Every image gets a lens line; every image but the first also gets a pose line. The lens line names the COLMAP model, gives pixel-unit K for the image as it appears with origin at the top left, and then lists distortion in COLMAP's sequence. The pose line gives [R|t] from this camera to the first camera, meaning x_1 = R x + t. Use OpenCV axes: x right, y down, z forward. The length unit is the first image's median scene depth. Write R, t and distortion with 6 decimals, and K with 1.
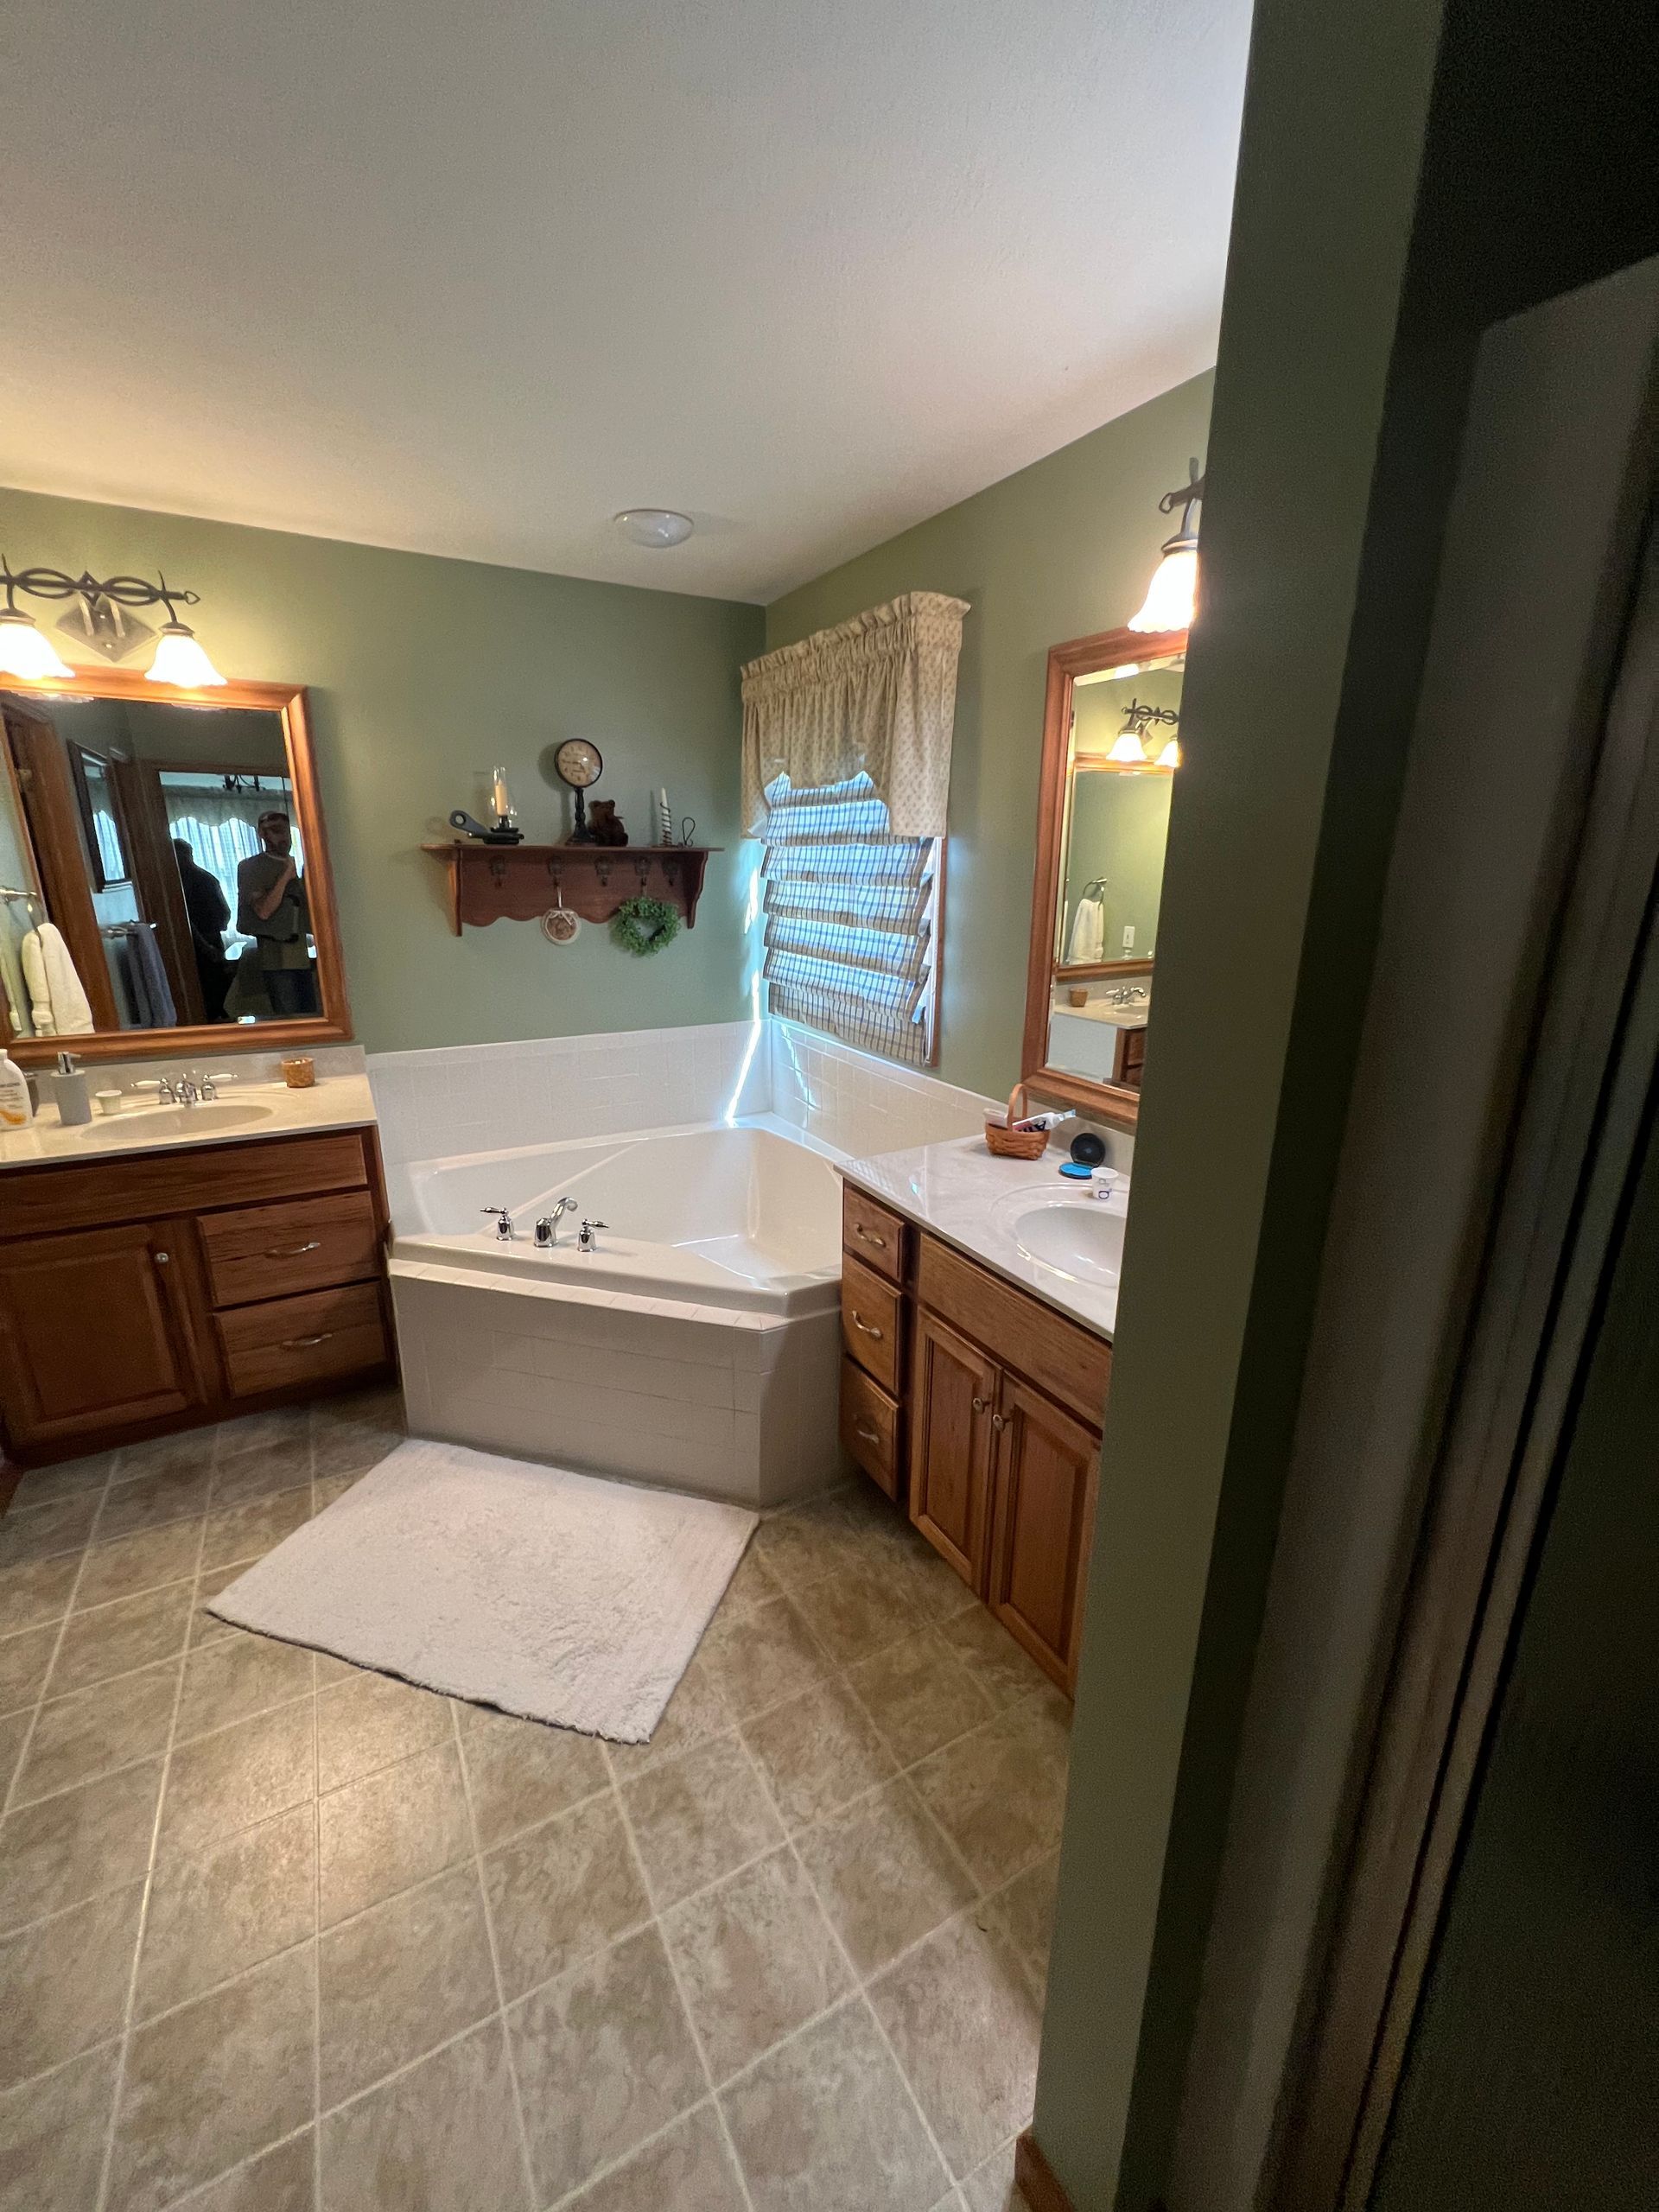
lens RADIAL K [[884.9, 0, 835.4], [0, 884.9, 1099.7], [0, 0, 1]] dist [0.000644, 0.000336]
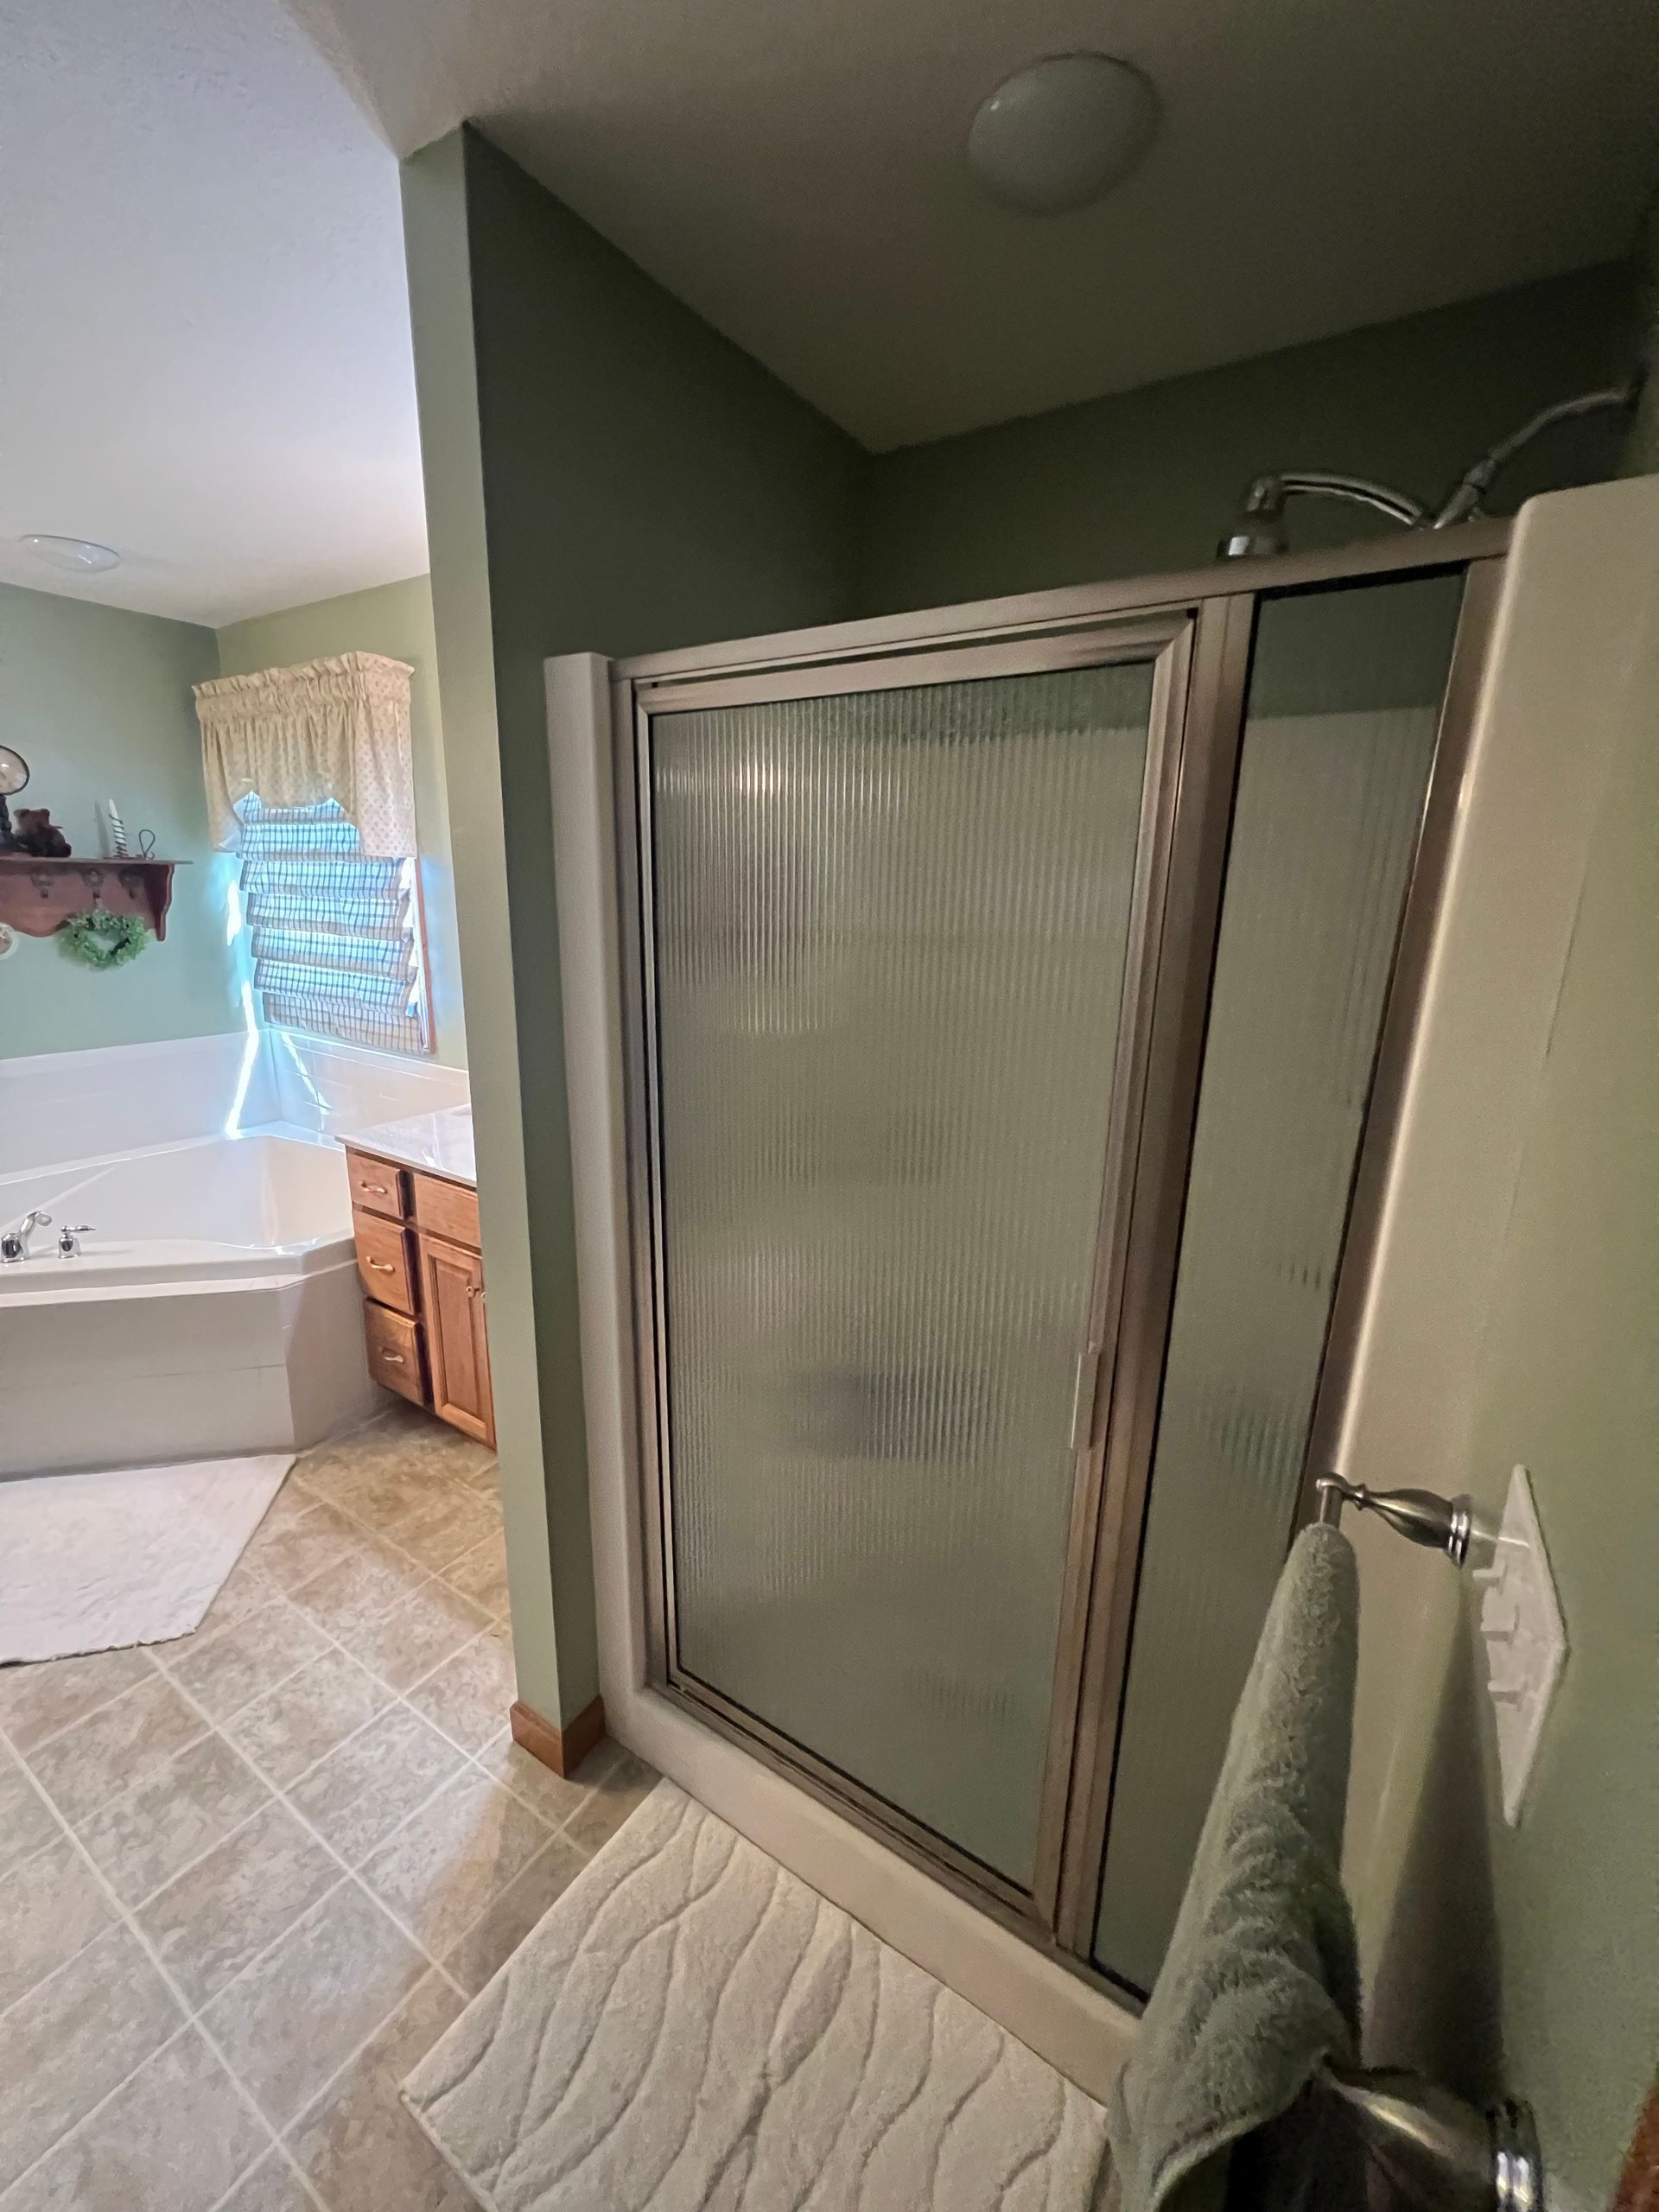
lens RADIAL K [[884.9, 0, 835.3], [0, 884.9, 1099.1], [0, 0, 1]] dist [0.000644, 0.000336]
pose [[0.885631, -0.100204, 0.453450, 0.051626], [0.107713, 0.994138, 0.009313, 0.075126], [-0.451725, 0.040595, 0.891233, -0.299928]]
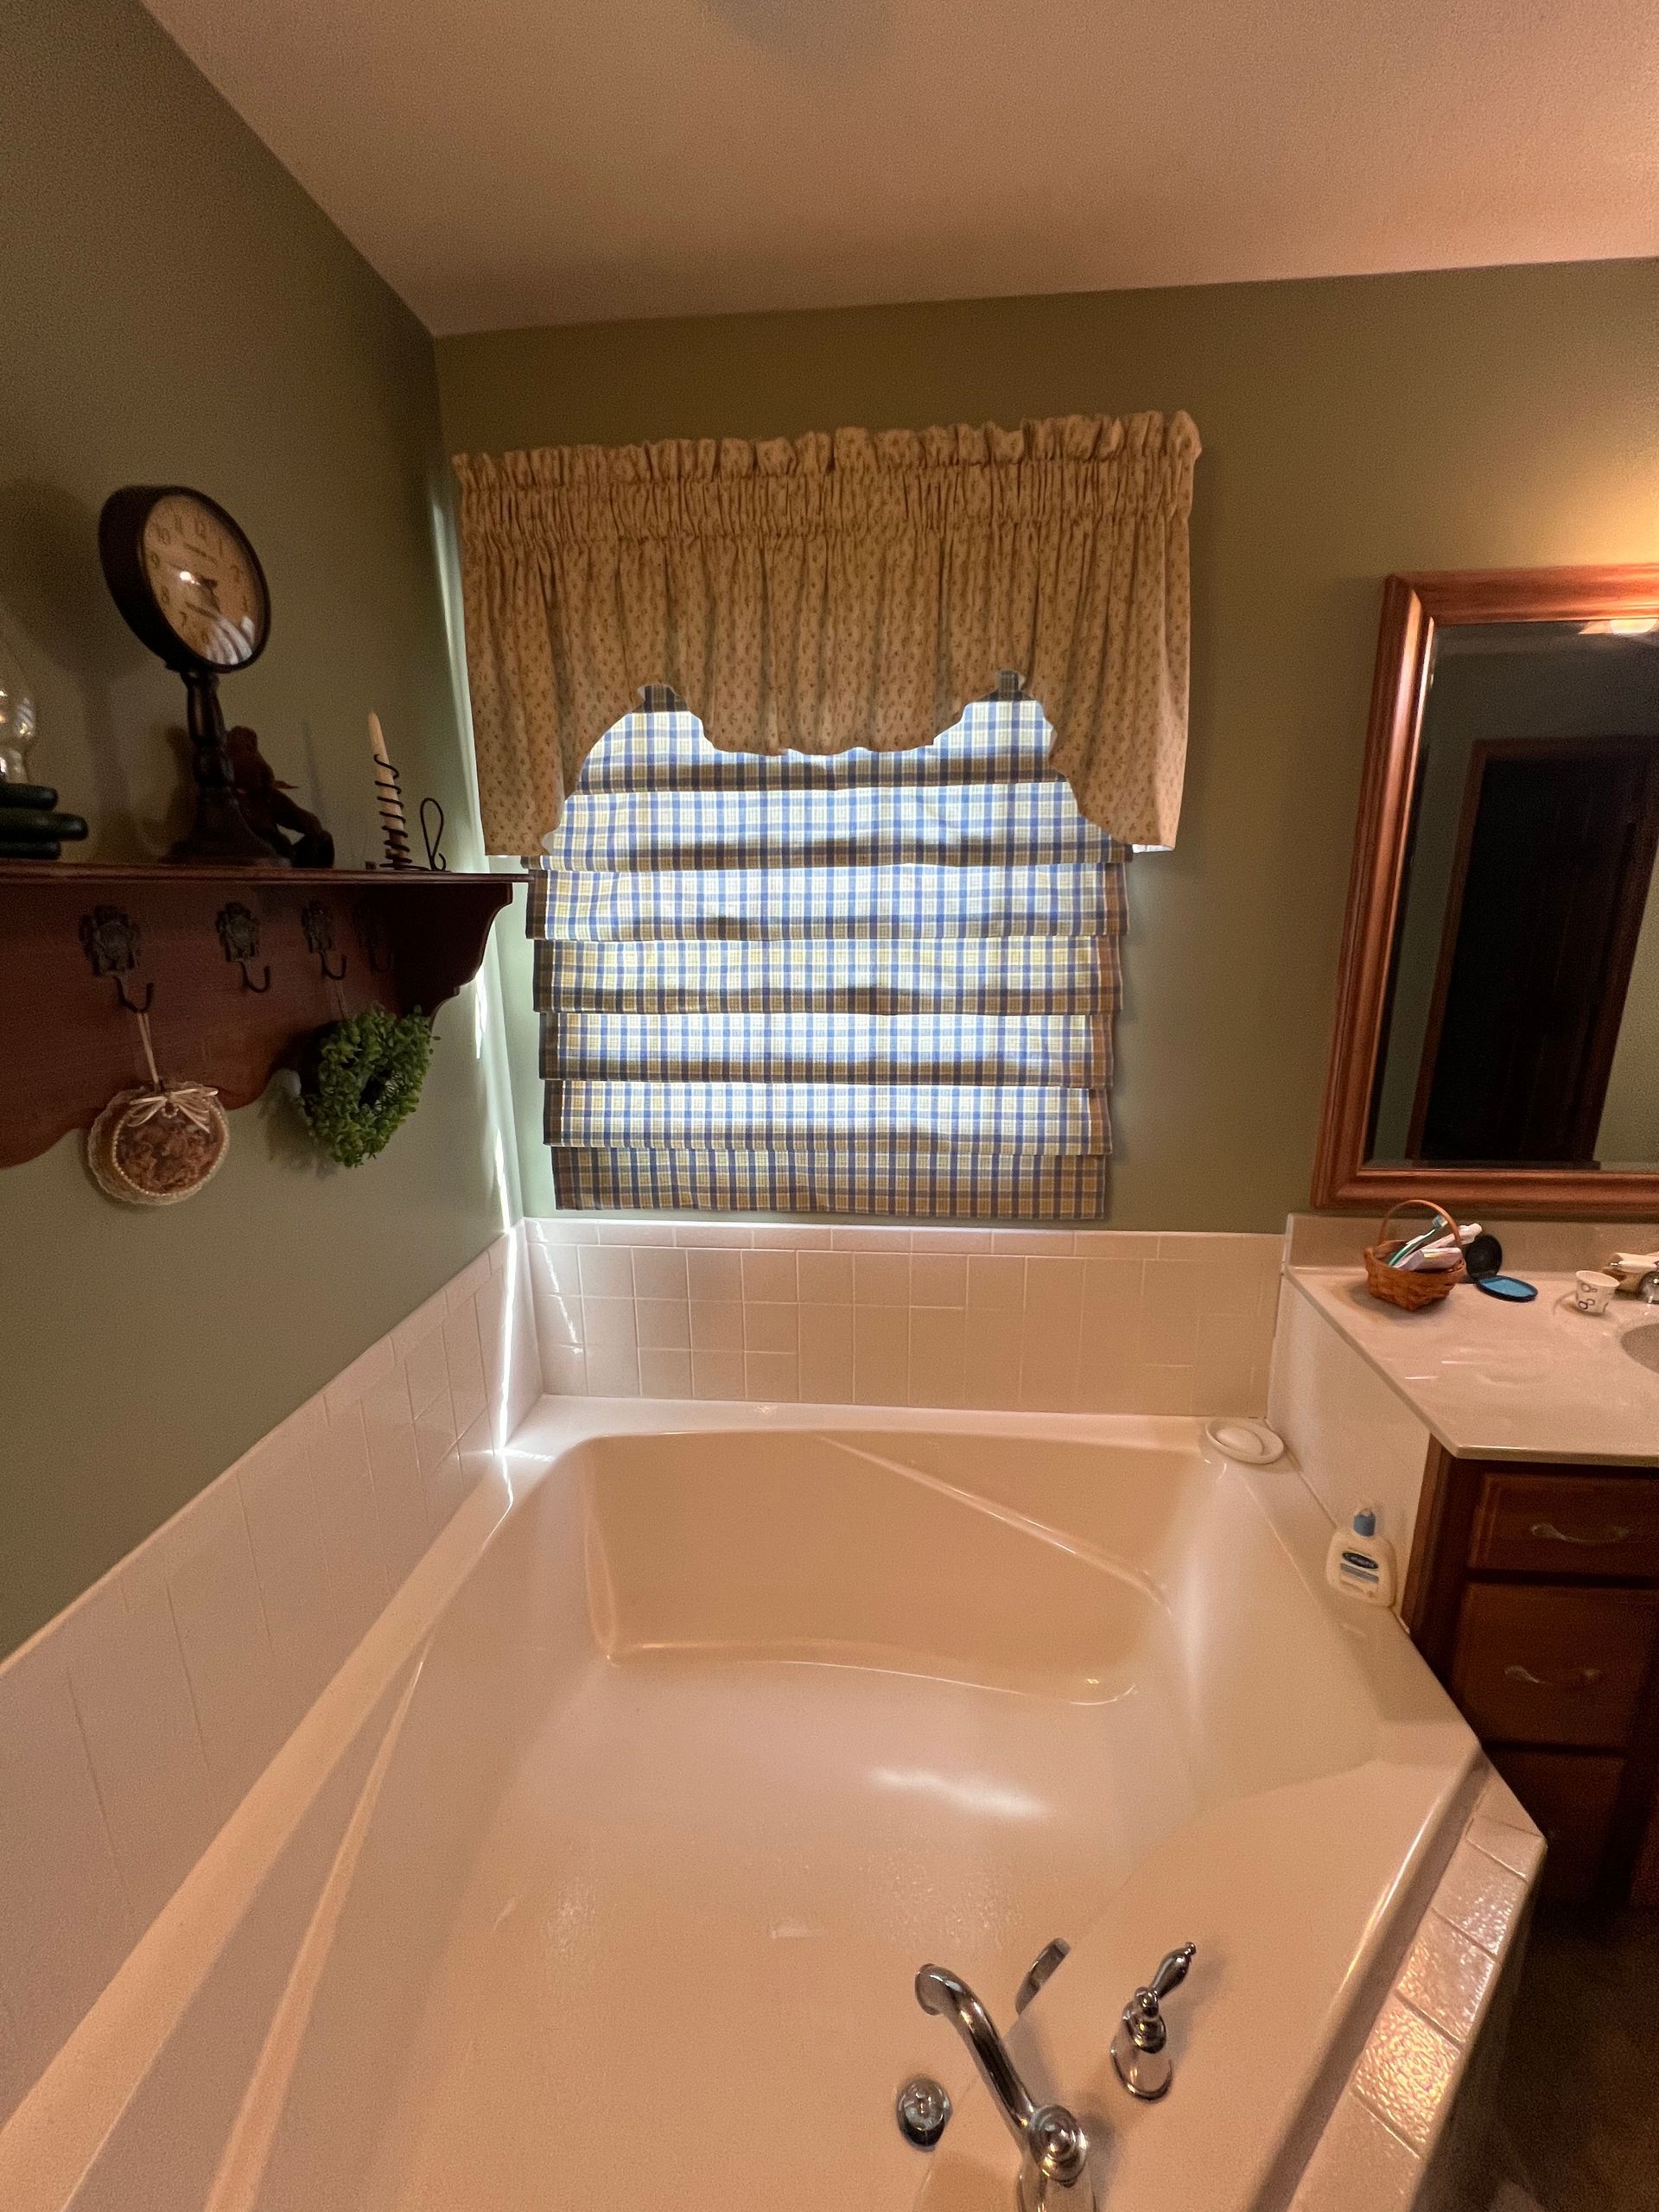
lens RADIAL K [[884.9, 0, 838.7], [0, 884.9, 1095.9], [0, 0, 1]] dist [0.000644, 0.000336]
pose [[0.556480, -0.205678, 0.805001, -0.532913], [0.233238, 0.968588, 0.086242, -0.238262], [-0.797452, 0.139765, 0.586971, 0.842368]]
